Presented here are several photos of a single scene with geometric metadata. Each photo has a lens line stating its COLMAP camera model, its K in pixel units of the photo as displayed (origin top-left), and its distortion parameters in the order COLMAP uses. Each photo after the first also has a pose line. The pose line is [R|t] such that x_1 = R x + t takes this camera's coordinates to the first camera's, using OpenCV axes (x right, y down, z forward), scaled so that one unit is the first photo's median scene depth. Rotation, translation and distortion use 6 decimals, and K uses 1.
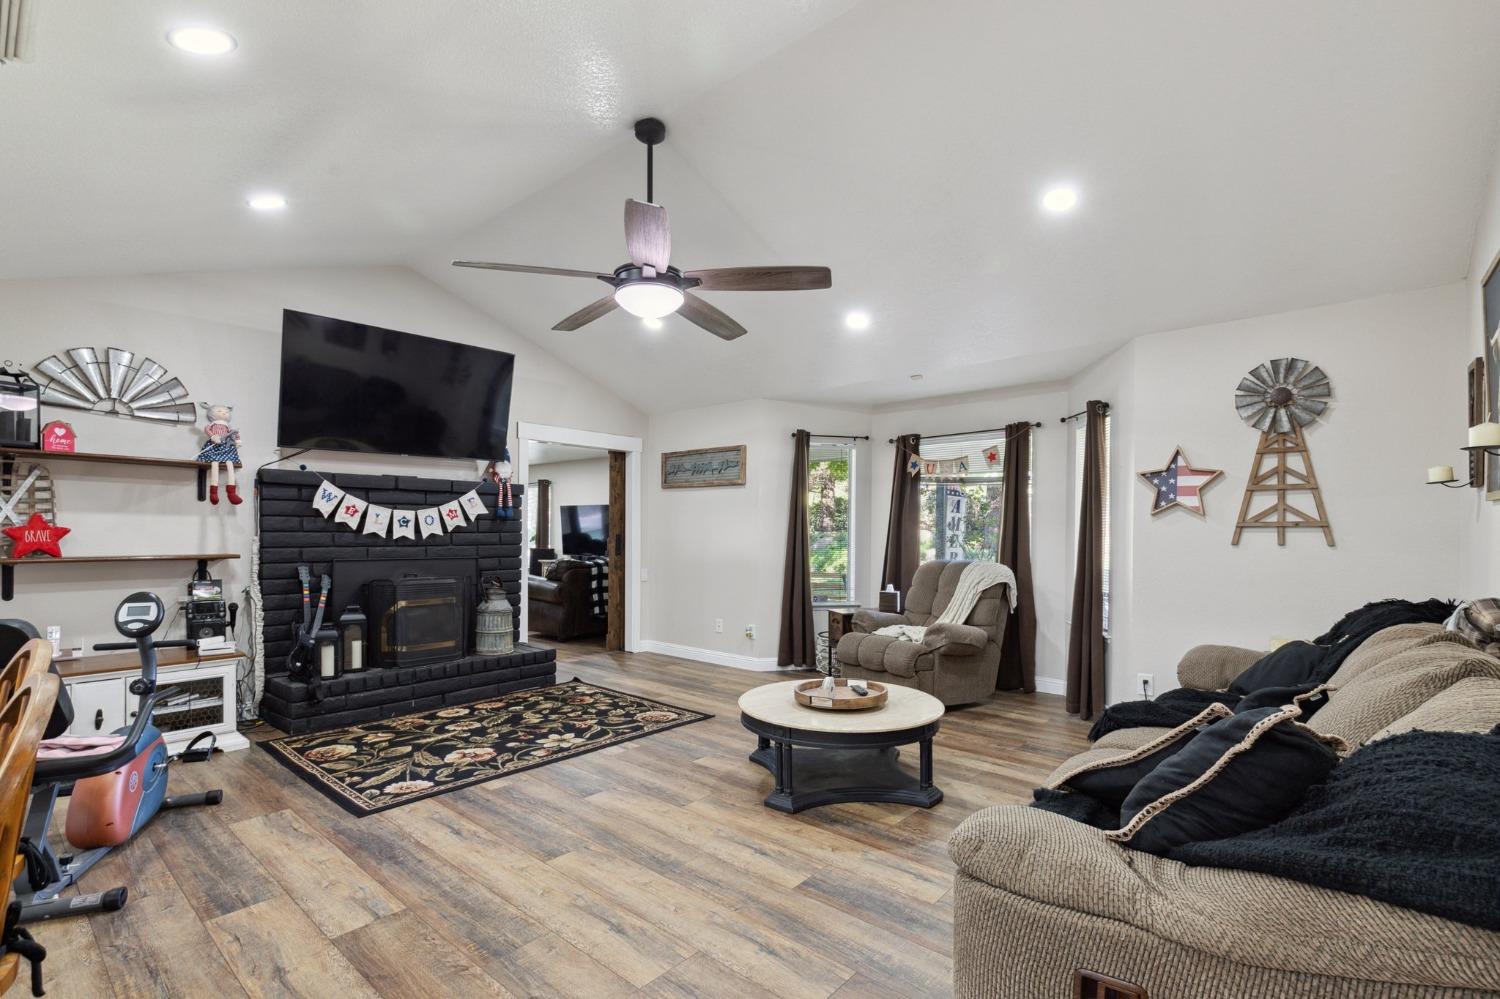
lens RADIAL K [[675.3, 0, 751.7], [0, 675.3, 531.7], [0, 0, 1]] dist [0.000174, -0.001255]
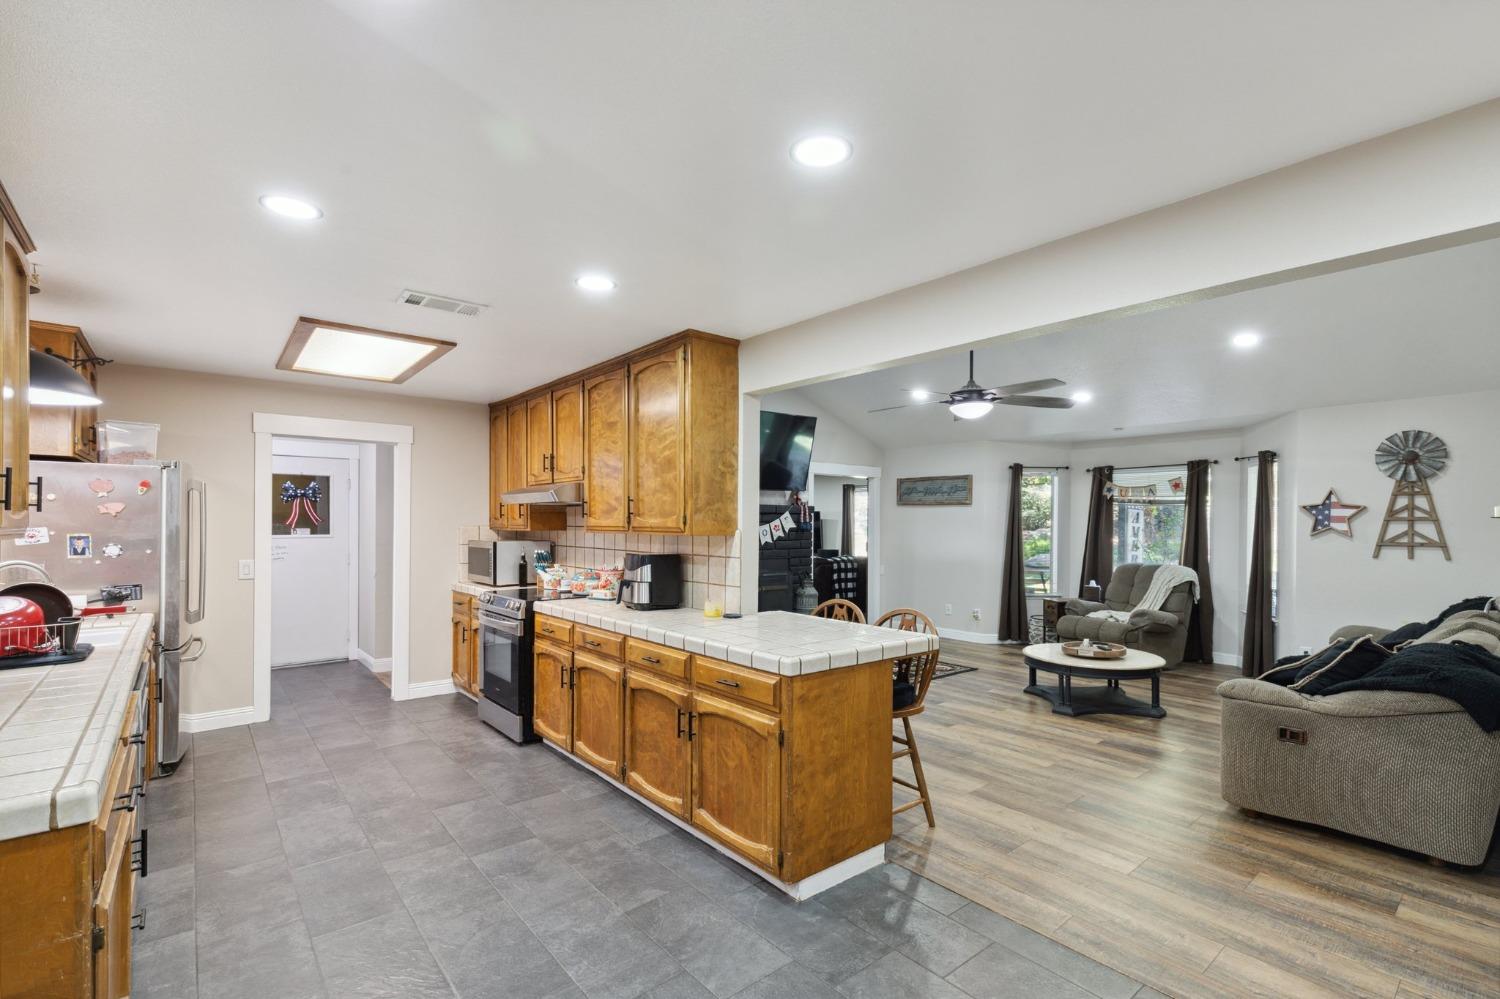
lens RADIAL K [[675.3, 0, 750.4], [0, 675.3, 520.1], [0, 0, 1]] dist [0.000174, -0.001255]
pose [[0.987005, 0.001093, -0.160688, -0.332248], [-0.001565, 0.999995, -0.002813, -0.049530], [0.160684, 0.003028, 0.987001, -0.571961]]
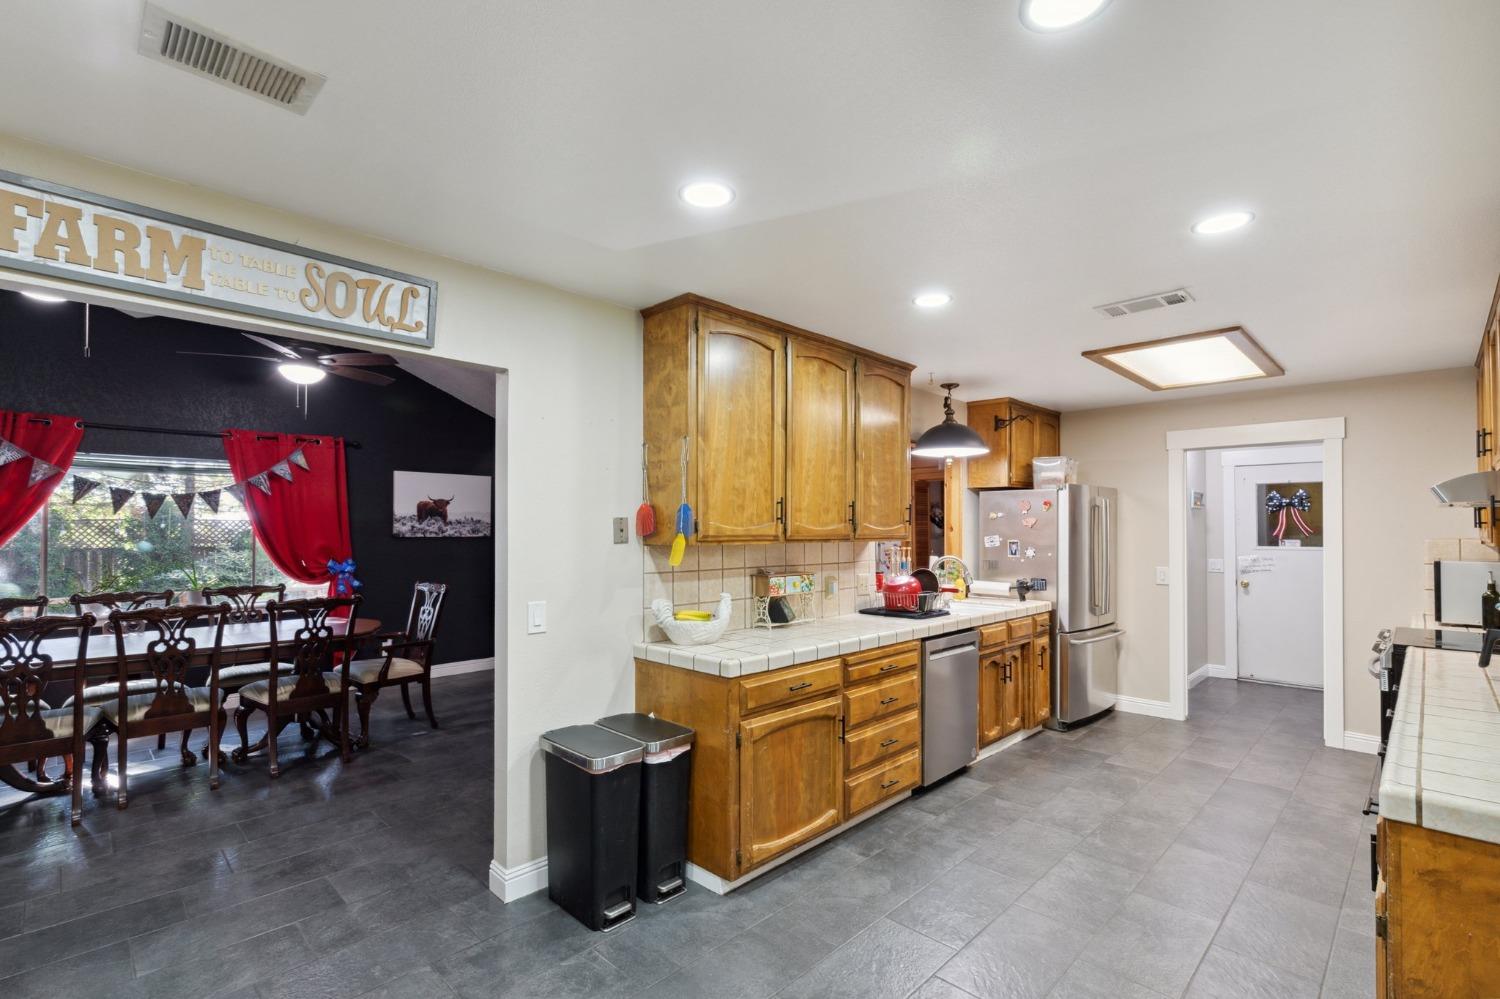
lens RADIAL K [[675.3, 0, 757.5], [0, 675.3, 521.0], [0, 0, 1]] dist [0.000174, -0.001255]
pose [[-0.061994, -0.013314, -0.997988, -0.059671], [-0.004143, 0.999906, -0.013082, -0.050095], [0.998068, 0.003324, -0.062043, -0.256870]]
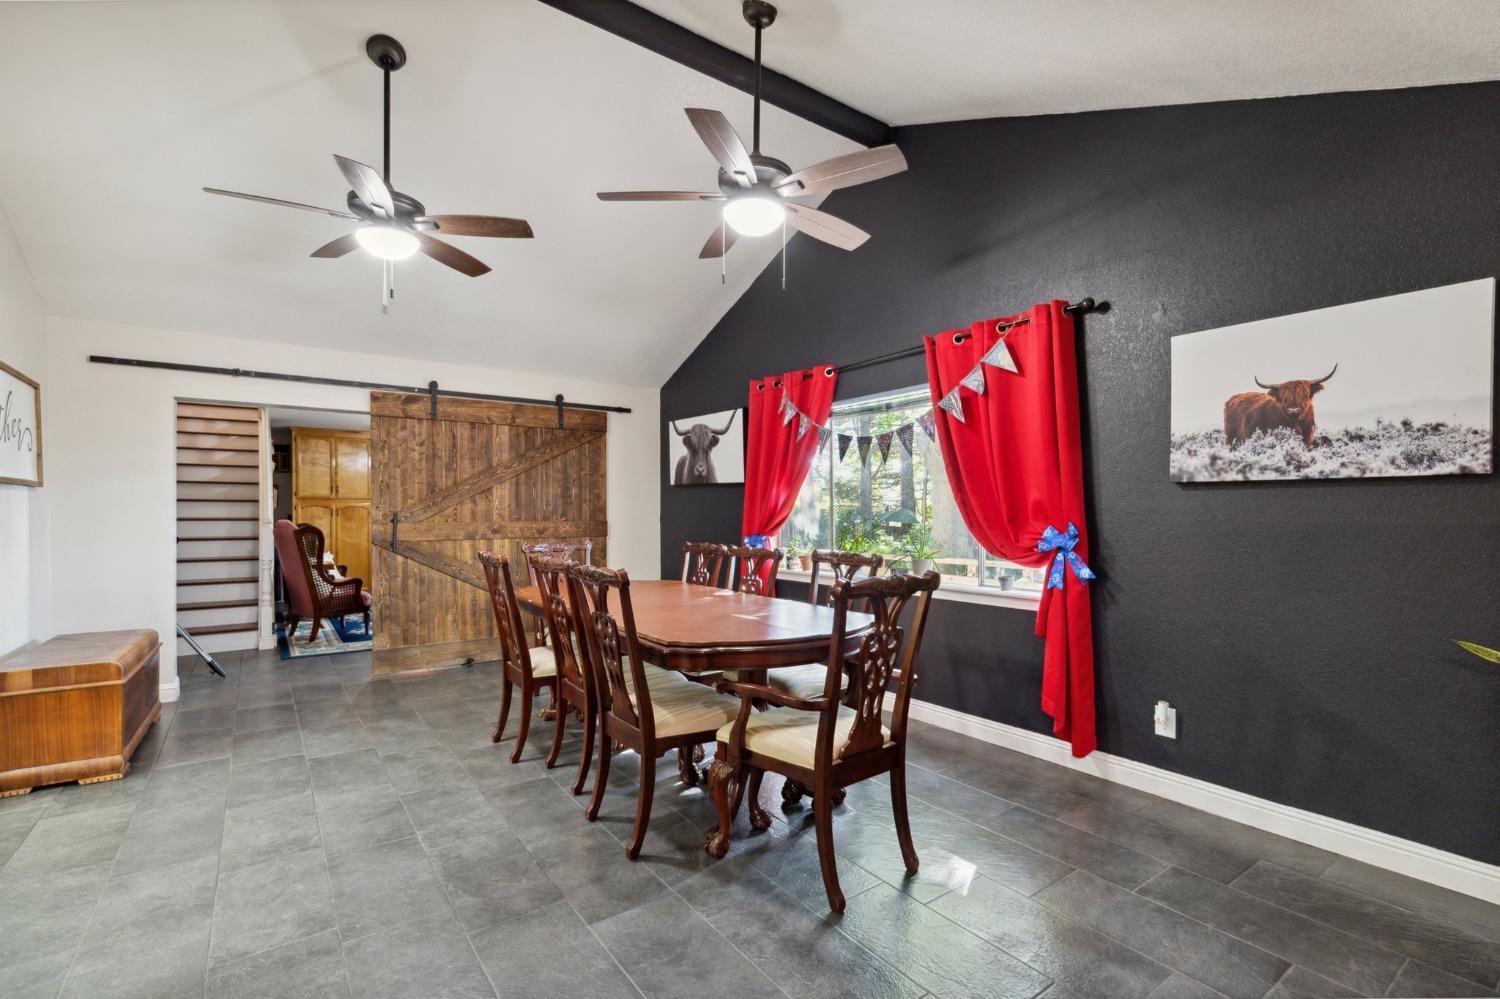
lens RADIAL K [[675.3, 0, 728.9], [0, 675.3, 510.8], [0, 0, 1]] dist [0.000174, -0.001255]
pose [[-0.972376, -0.001189, 0.233419, -1.248433], [-0.000173, 0.999990, 0.004376, -0.003815], [-0.233422, 0.004214, -0.972366, -0.383029]]
